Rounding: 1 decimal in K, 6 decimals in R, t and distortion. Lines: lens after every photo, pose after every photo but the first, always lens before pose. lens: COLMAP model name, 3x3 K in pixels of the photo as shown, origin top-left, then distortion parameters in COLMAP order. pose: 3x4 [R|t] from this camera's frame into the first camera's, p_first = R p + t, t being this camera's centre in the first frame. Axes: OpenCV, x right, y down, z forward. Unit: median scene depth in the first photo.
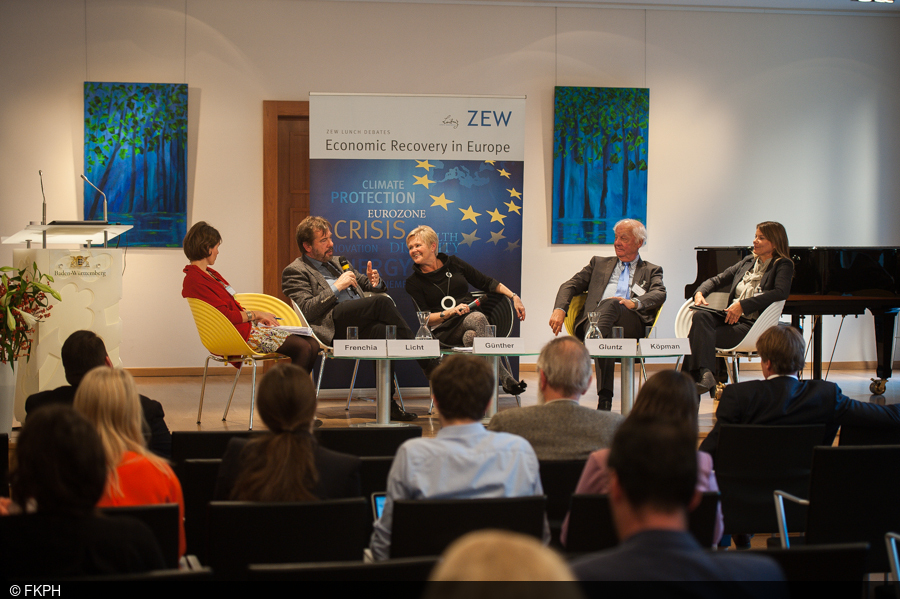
lens RADIAL K [[1787.5, 0, 450.0], [0, 1787.5, 299.5], [0, 0, 1]] dist [-0.065745, -0.124682]
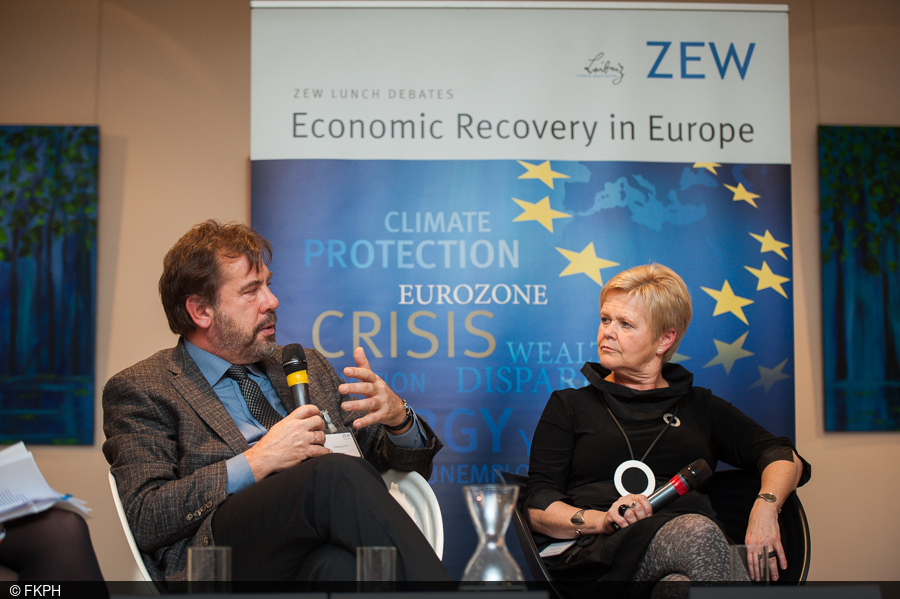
lens RADIAL K [[1787.5, 0, 450.0], [0, 1787.5, 299.5], [0, 0, 1]] dist [-0.065745, -0.124682]
pose [[0.994355, -0.029772, -0.101843, 0.005106], [0.012213, 0.985564, -0.168863, 0.019231], [0.105400, 0.166666, 0.980364, 0.605310]]
